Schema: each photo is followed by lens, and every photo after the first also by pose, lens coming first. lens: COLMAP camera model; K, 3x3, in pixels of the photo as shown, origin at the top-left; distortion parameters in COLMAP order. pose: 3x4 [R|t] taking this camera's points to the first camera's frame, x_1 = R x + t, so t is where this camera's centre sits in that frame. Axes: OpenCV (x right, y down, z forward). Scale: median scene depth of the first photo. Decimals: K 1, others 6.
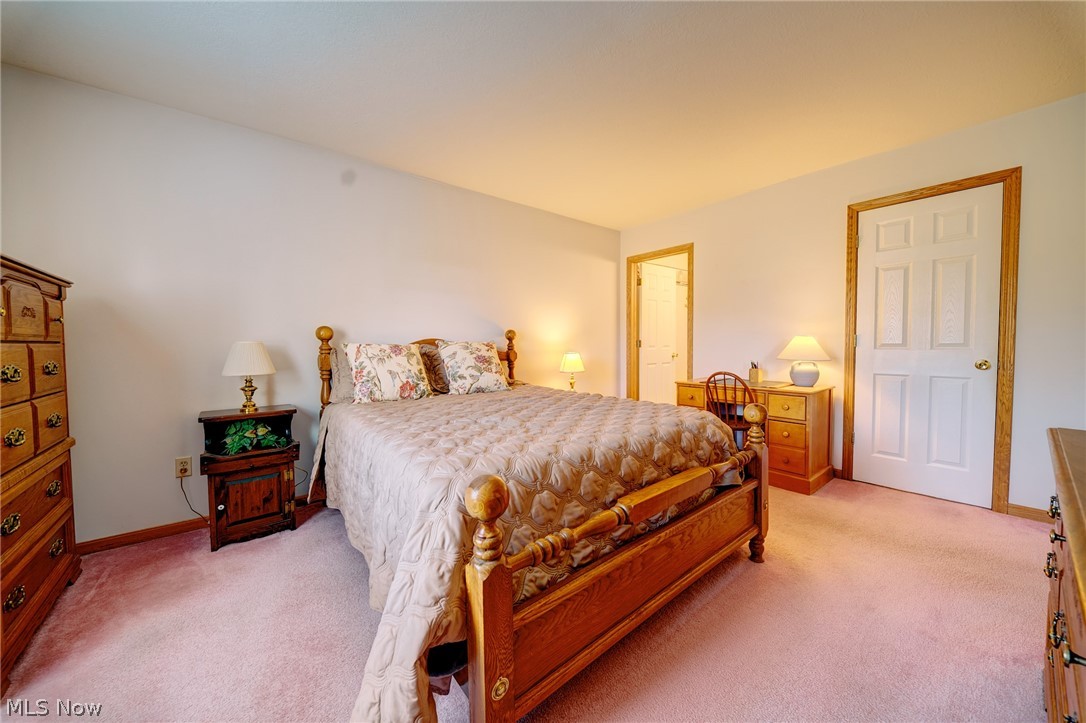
lens RADIAL K [[377.9, 0, 543.0], [0, 377.9, 358.0], [0, 0, 1]] dist [0.016205, -0.010332]
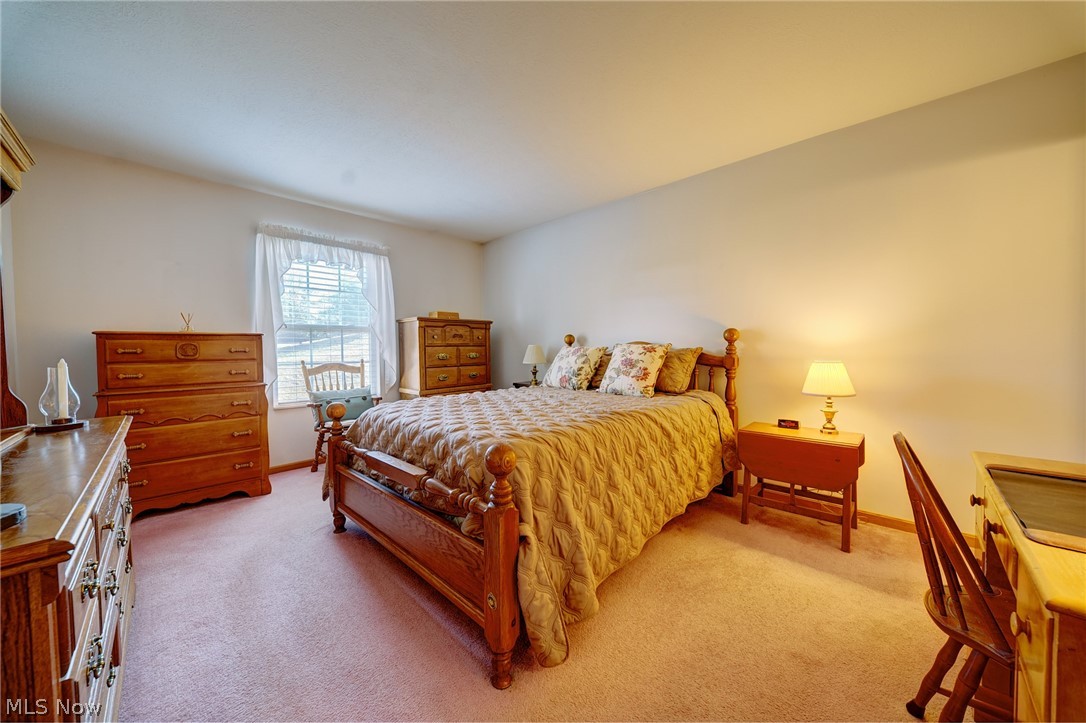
lens RADIAL K [[377.9, 0, 543.0], [0, 377.9, 358.0], [0, 0, 1]] dist [0.016205, -0.010332]
pose [[0.106191, 0.038249, -0.993610, 0.651440], [-0.030748, 0.998908, 0.035166, -0.029664], [0.993870, 0.026817, 0.107251, 0.538085]]
